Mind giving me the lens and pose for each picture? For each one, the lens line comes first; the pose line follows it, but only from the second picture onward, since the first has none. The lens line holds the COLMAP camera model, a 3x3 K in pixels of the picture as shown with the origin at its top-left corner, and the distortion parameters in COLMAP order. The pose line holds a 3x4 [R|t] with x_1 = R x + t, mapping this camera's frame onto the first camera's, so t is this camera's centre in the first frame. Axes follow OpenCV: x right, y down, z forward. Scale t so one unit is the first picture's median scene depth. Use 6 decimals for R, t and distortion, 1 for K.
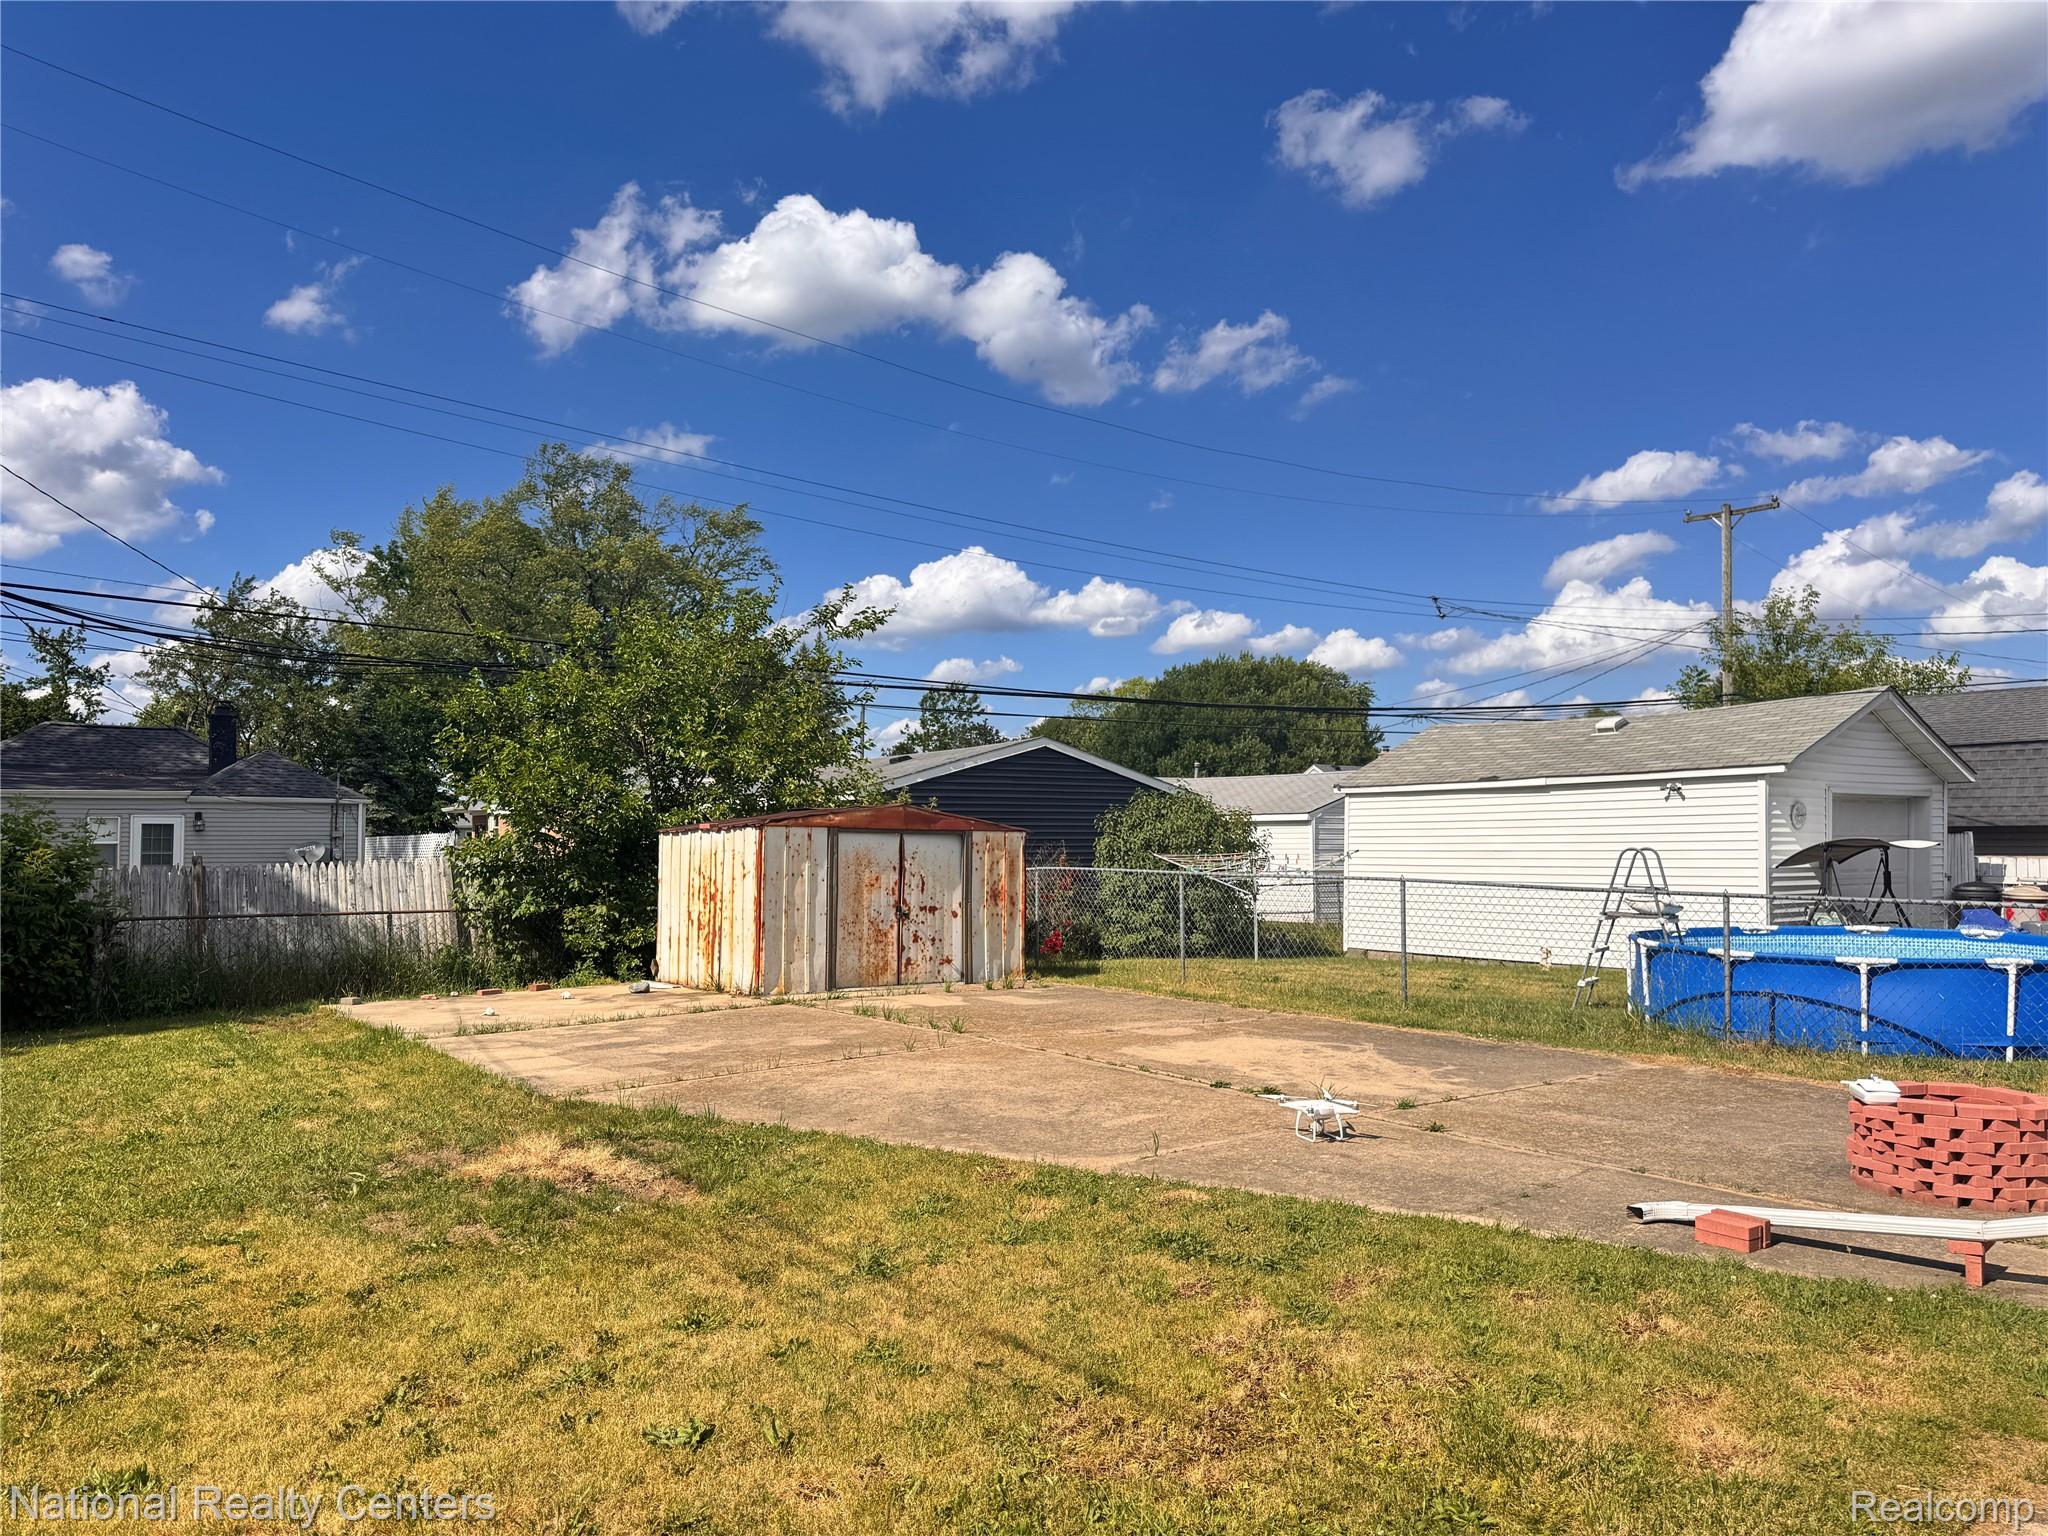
lens RADIAL K [[1456.2, 0, 1083.3], [0, 1456.2, 767.2], [0, 0, 1]] dist [0.083135, -0.104907]
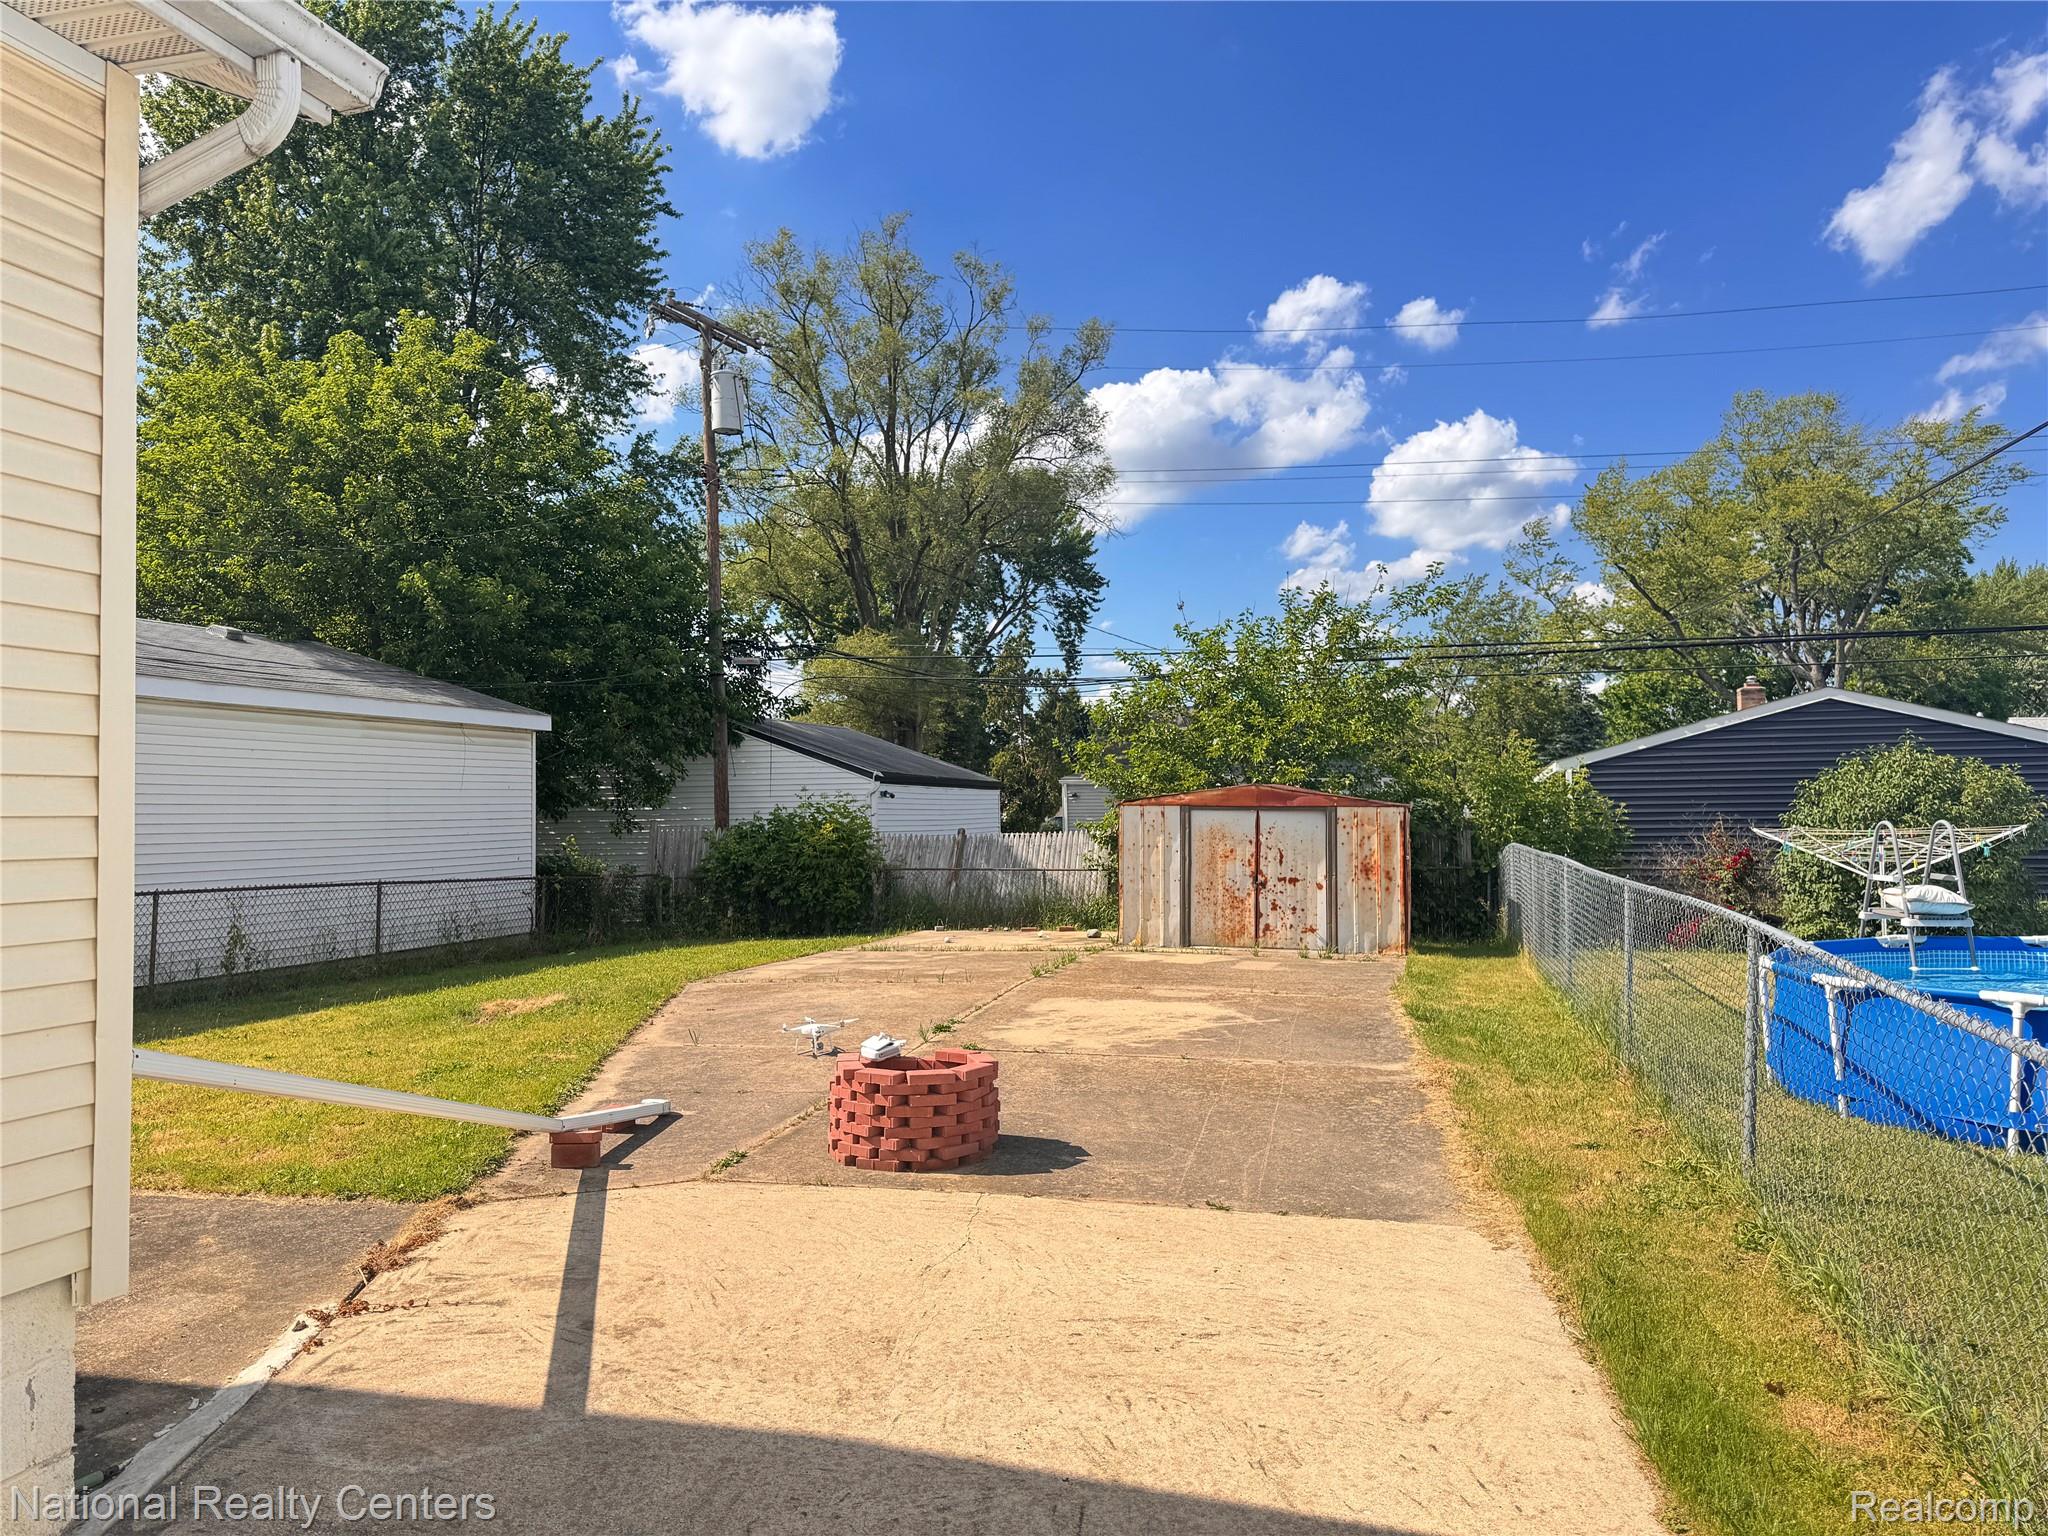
lens RADIAL K [[1456.2, 0, 1018.9], [0, 1456.2, 762.4], [0, 0, 1]] dist [0.083135, -0.104907]
pose [[0.596236, -0.032846, -0.802137, 0.643973], [0.048203, 0.998825, -0.005070, 0.006760], [0.801361, -0.035642, 0.597118, 0.206258]]
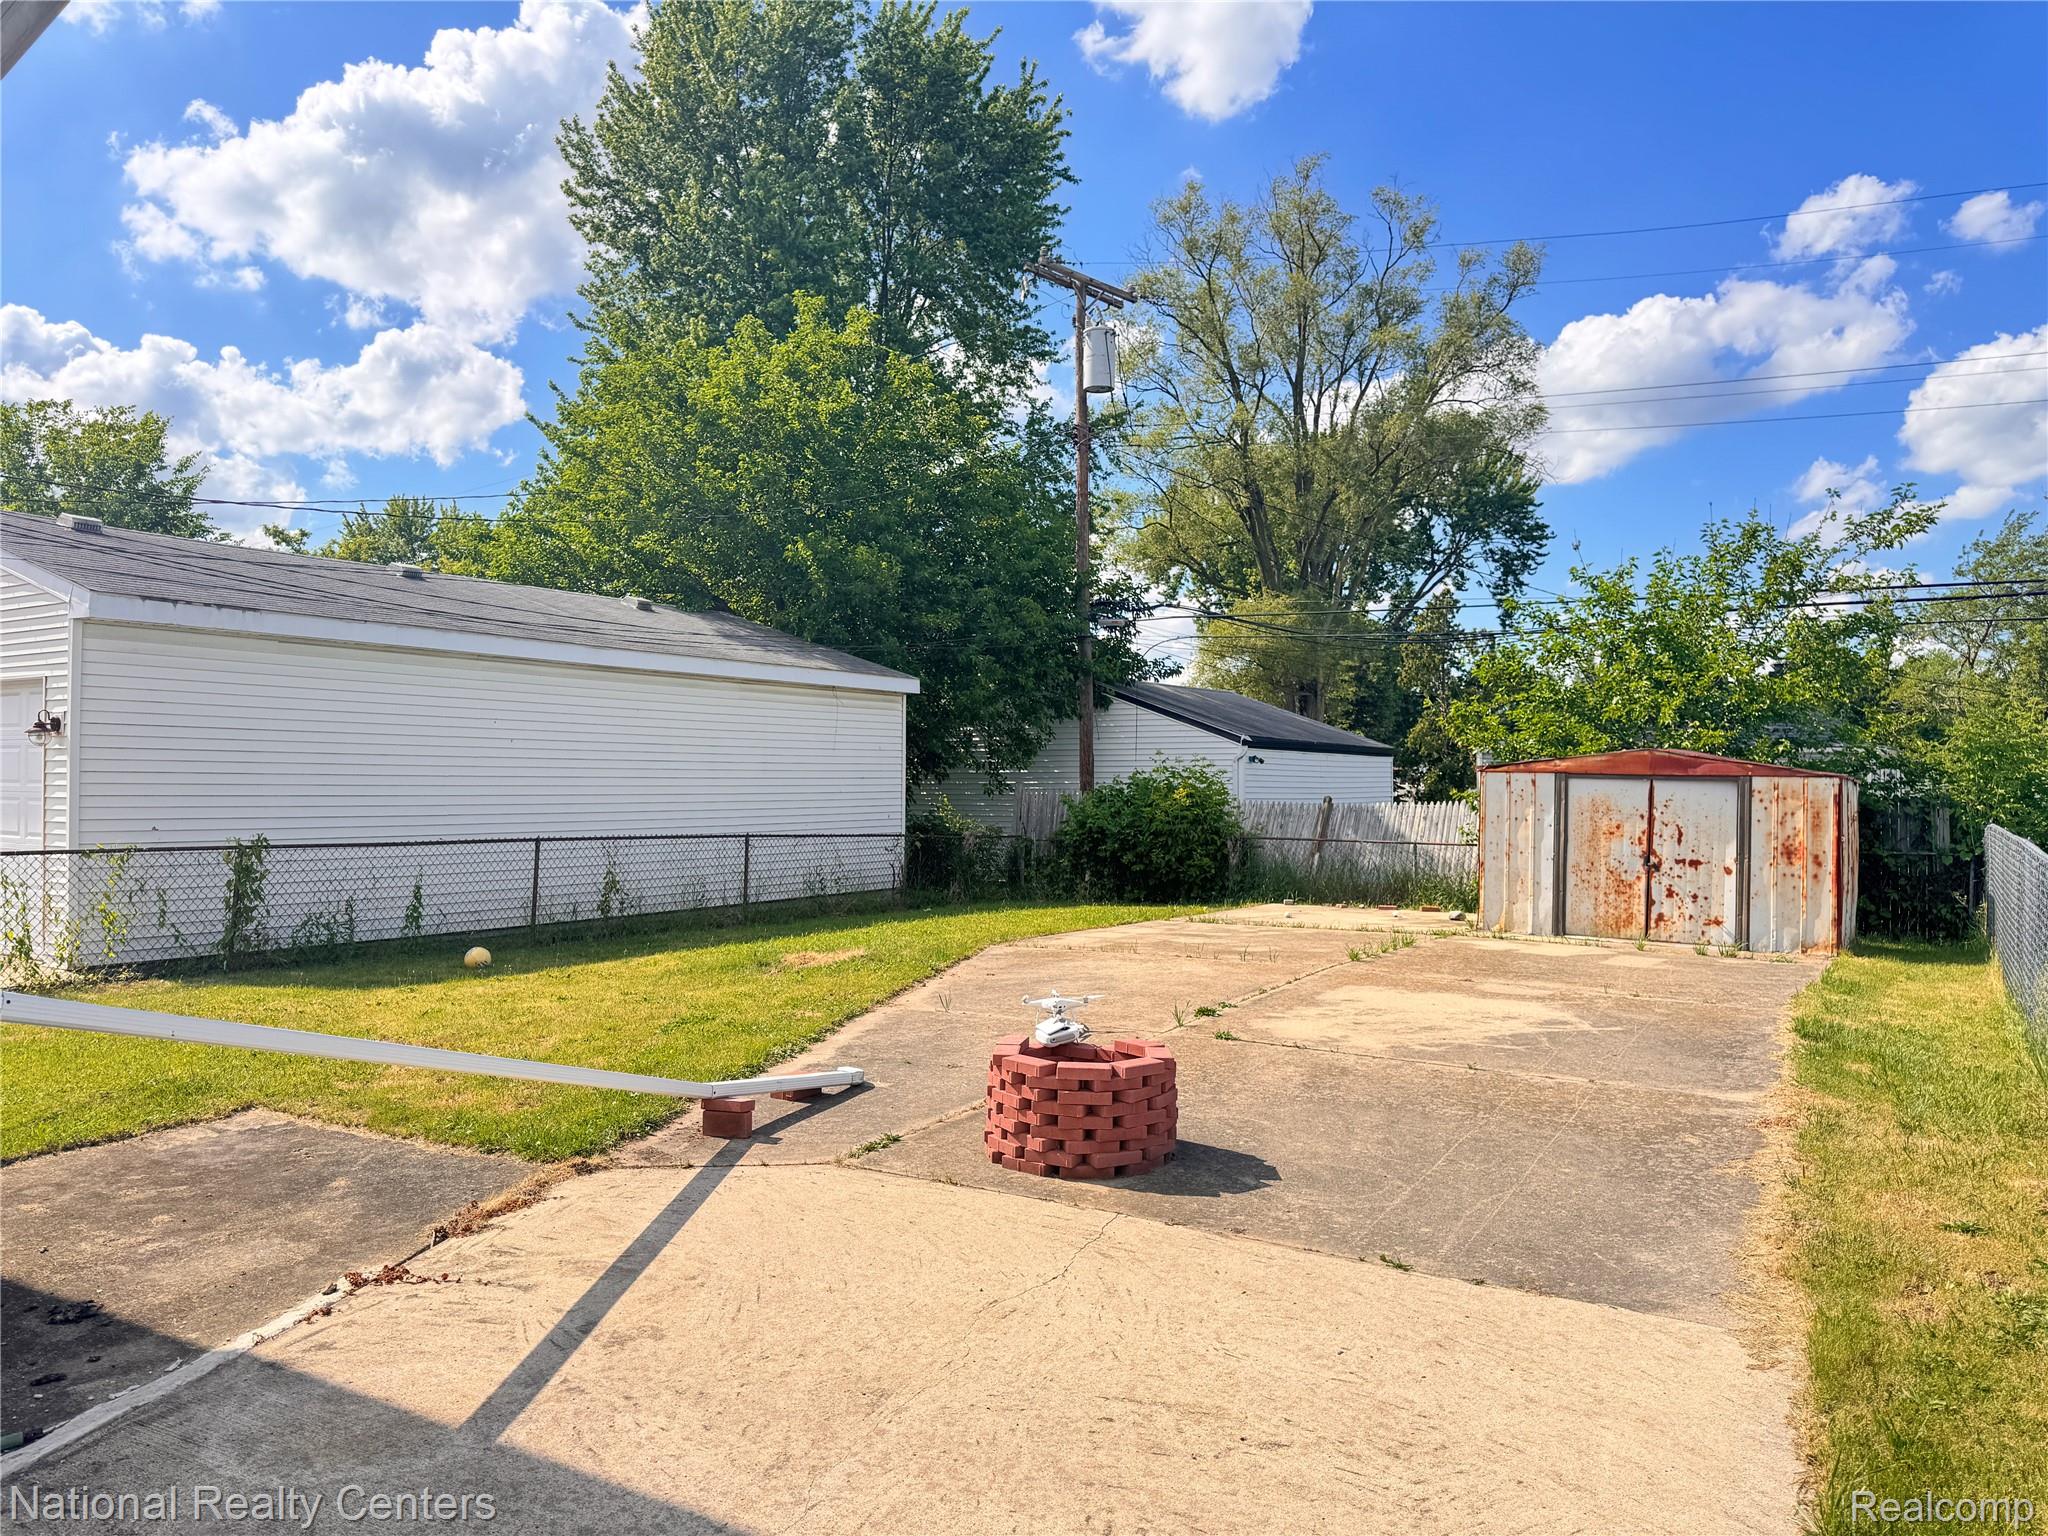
lens RADIAL K [[1456.2, 0, 1014.9], [0, 1456.2, 757.2], [0, 0, 1]] dist [0.083135, -0.104907]
pose [[0.333438, -0.013203, -0.942680, 0.627347], [0.039597, 0.999216, 0.000011, 0.014969], [0.941940, -0.037331, 0.333699, 0.302009]]
